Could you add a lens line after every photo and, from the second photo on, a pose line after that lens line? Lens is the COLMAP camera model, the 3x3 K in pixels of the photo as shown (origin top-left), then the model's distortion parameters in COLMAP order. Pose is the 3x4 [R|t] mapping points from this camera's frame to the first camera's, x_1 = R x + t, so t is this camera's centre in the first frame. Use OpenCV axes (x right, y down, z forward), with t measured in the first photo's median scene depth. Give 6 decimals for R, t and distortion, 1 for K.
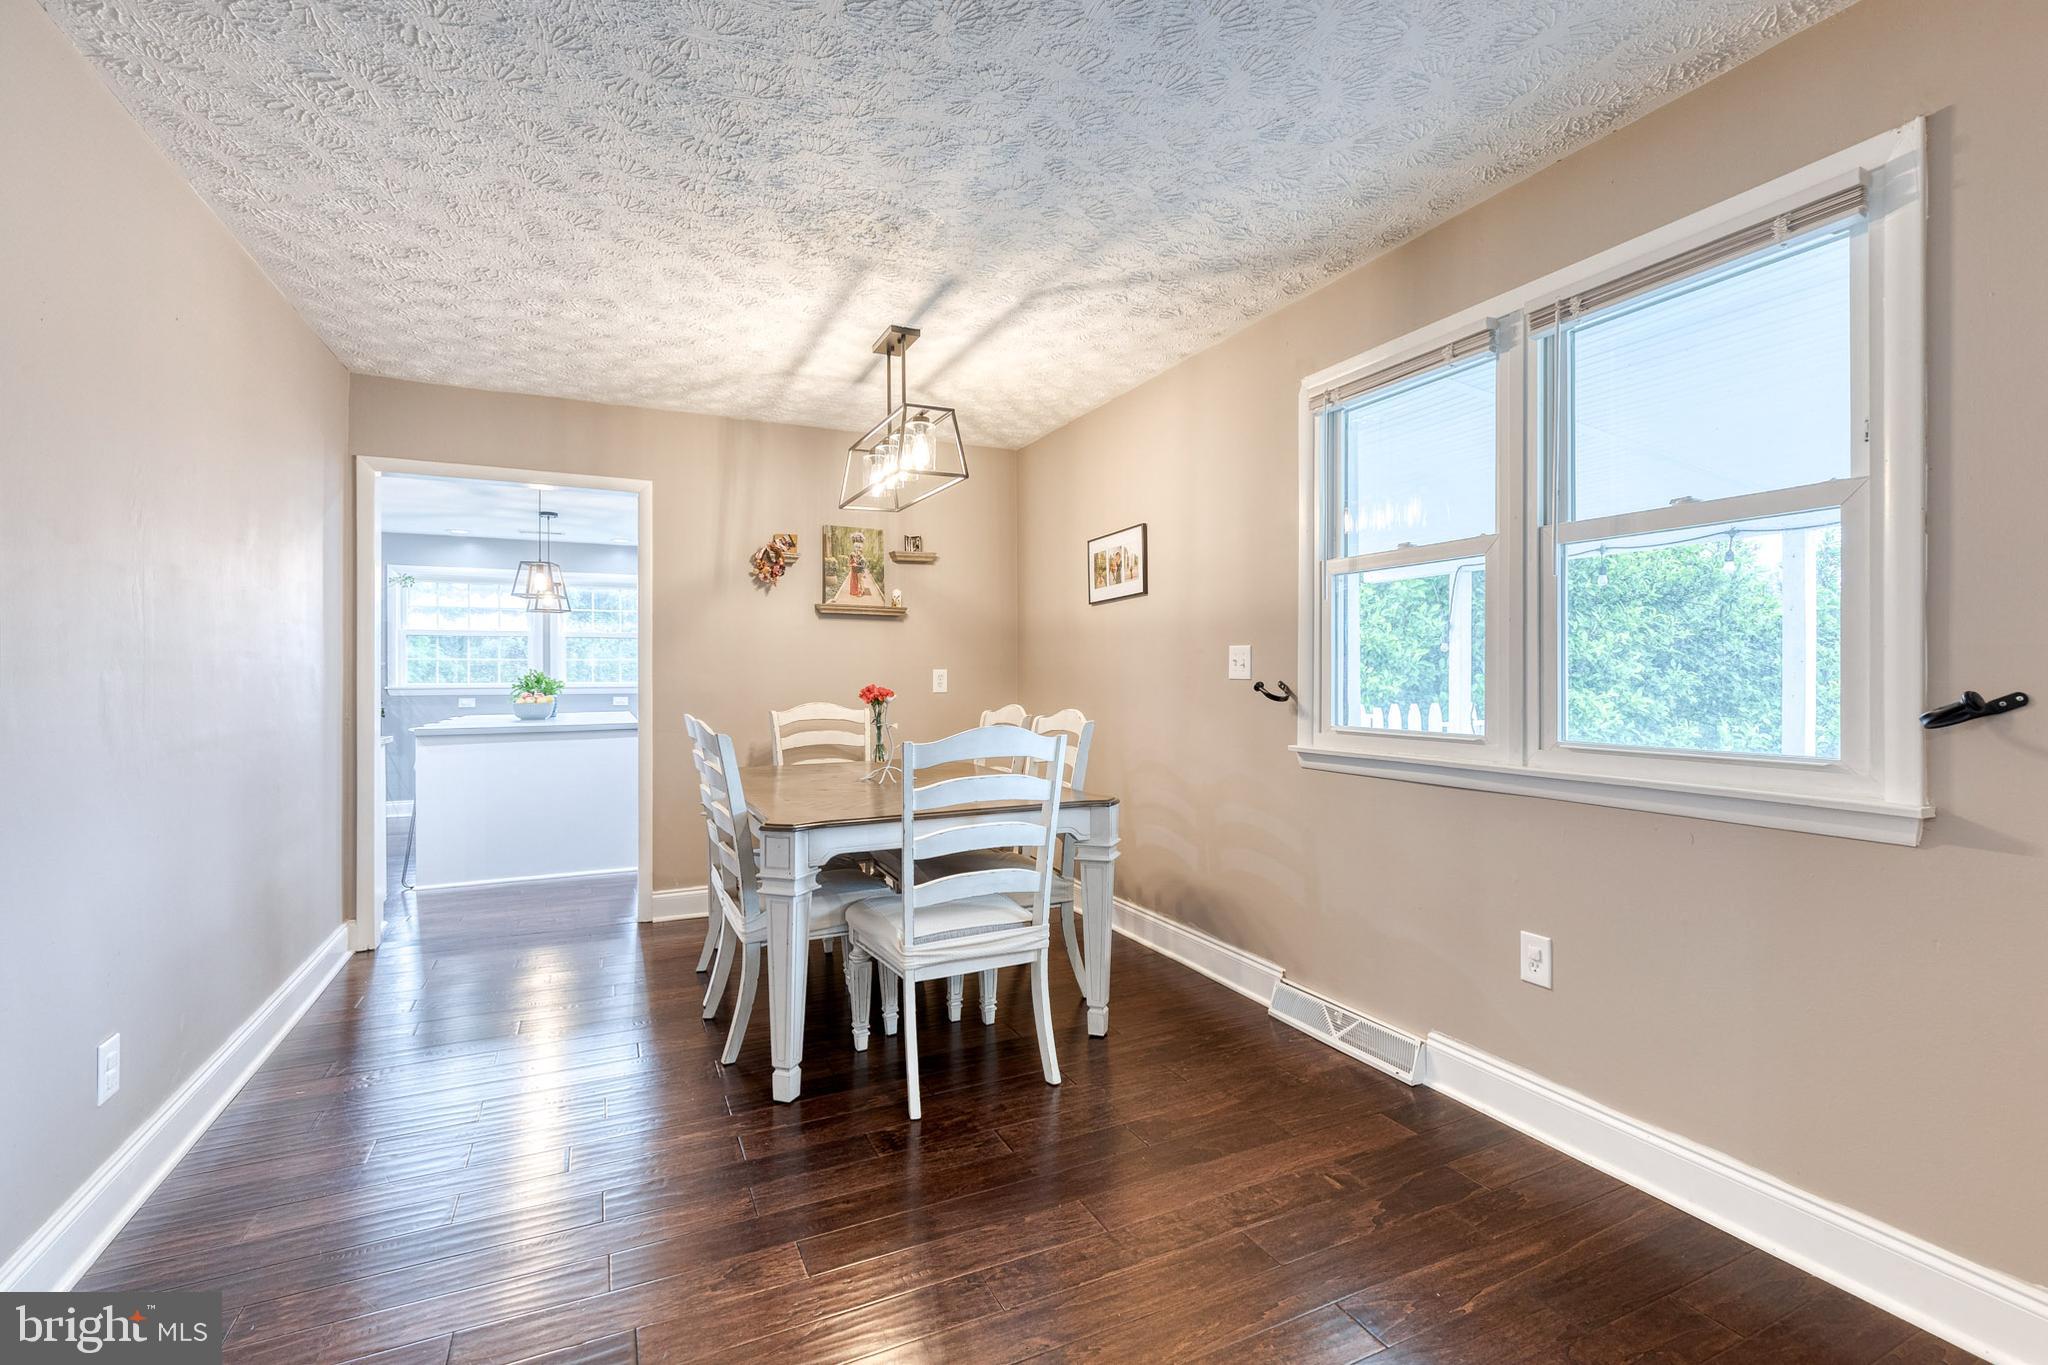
lens RADIAL K [[927.5, 0, 1030.3], [0, 927.5, 678.7], [0, 0, 1]] dist [0.013420, -0.000079]
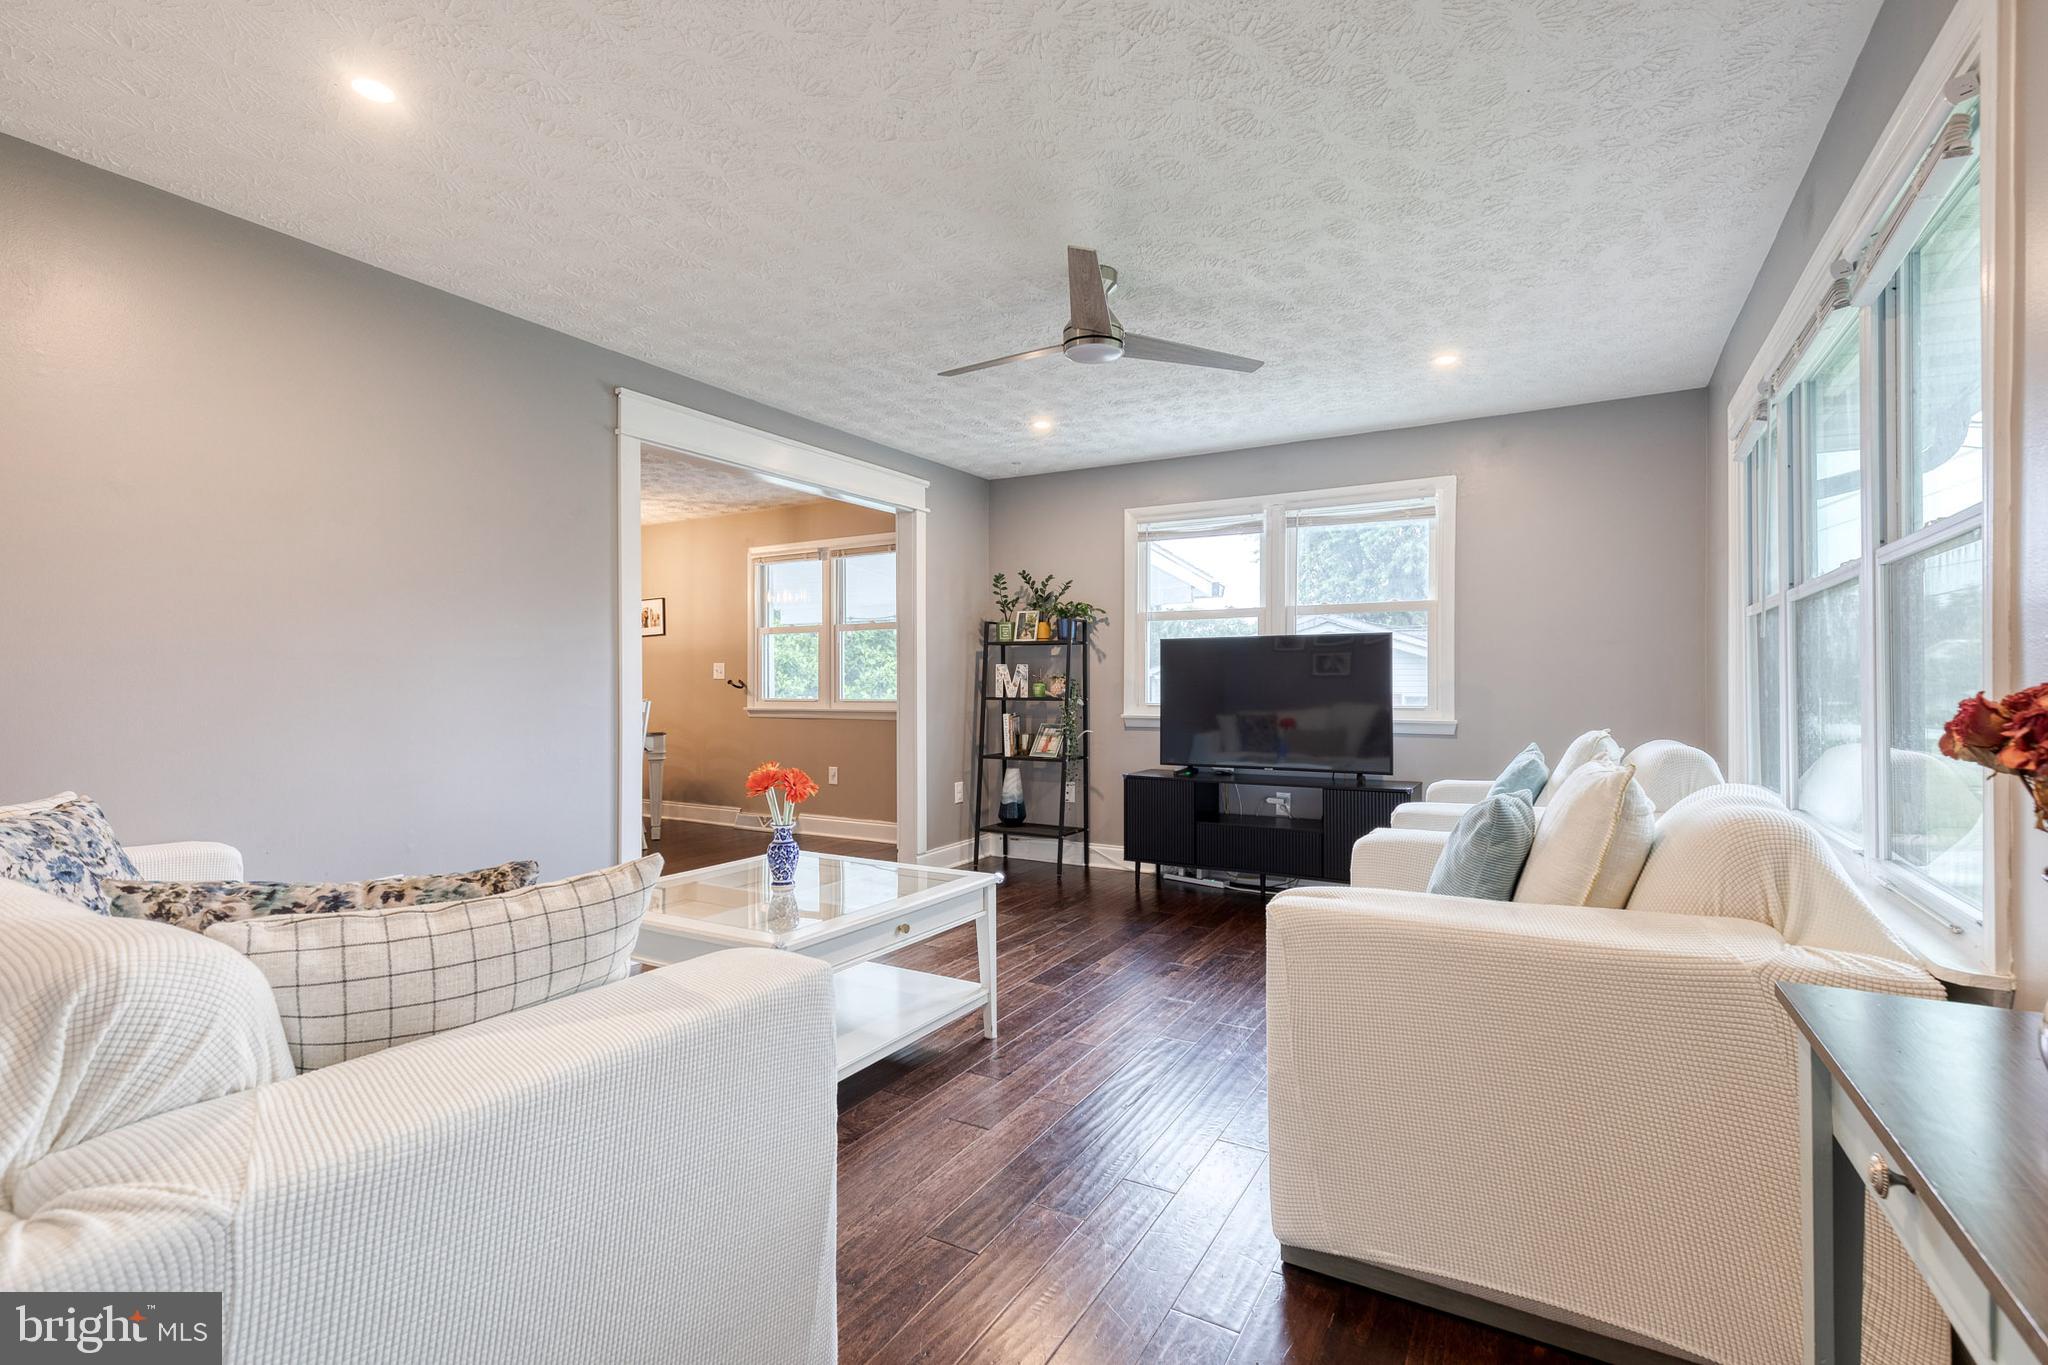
lens RADIAL K [[927.5, 0, 1026.2], [0, 927.5, 681.1], [0, 0, 1]] dist [0.013420, -0.000079]
pose [[0.825677, 0.000431, 0.564143, -0.430698], [0.003046, 0.999982, -0.005222, 0.020889], [-0.564134, 0.006030, 0.825661, -1.262599]]
